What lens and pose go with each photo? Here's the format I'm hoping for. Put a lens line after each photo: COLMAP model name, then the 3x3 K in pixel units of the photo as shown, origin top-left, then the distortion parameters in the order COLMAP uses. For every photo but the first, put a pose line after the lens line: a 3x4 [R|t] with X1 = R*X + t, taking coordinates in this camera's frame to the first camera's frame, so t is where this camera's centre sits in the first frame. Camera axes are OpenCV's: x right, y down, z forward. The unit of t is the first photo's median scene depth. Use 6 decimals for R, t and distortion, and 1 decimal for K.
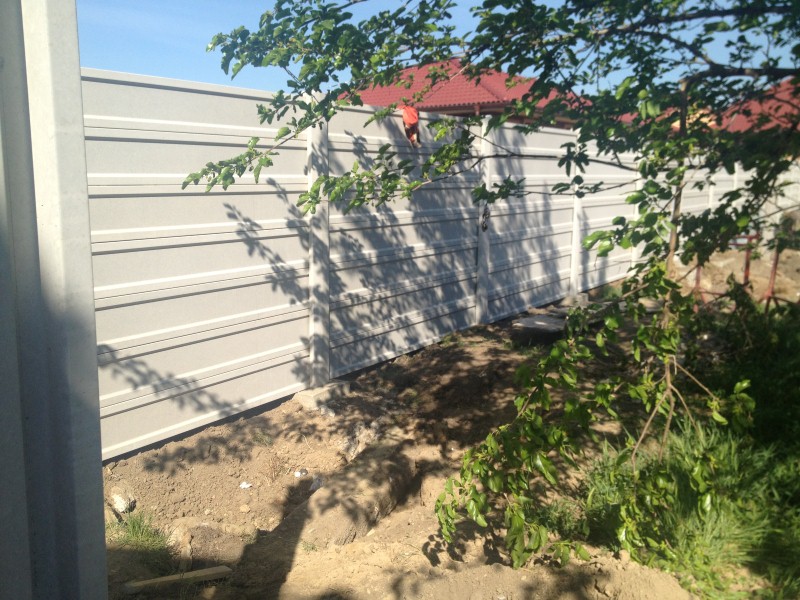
lens RADIAL K [[788.7, 0, 379.6], [0, 788.7, 302.6], [0, 0, 1]] dist [0.143298, -0.370378]
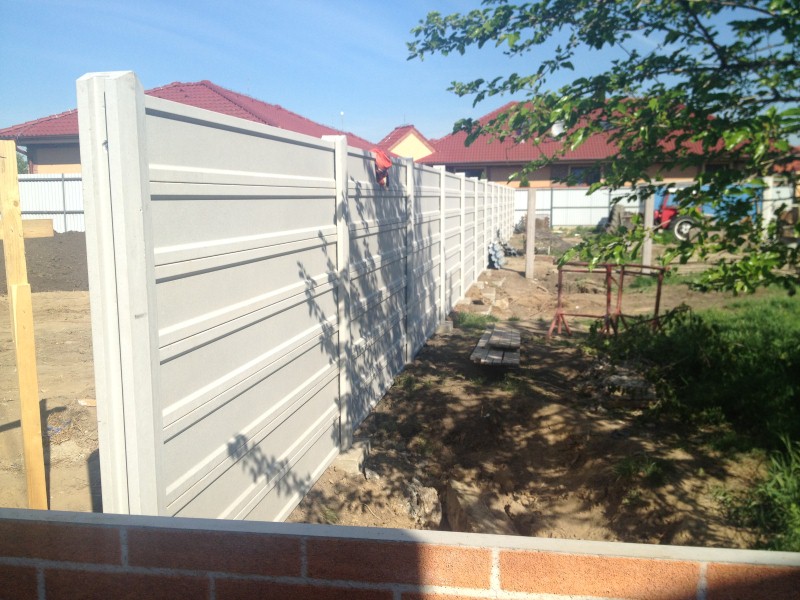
lens RADIAL K [[788.7, 0, 379.6], [0, 788.7, 302.6], [0, 0, 1]] dist [0.143298, -0.370378]
pose [[0.925692, -0.062753, 0.373037, -0.404485], [0.073200, 0.997221, -0.013890, -0.053056], [-0.371128, 0.040164, 0.927713, 0.117361]]
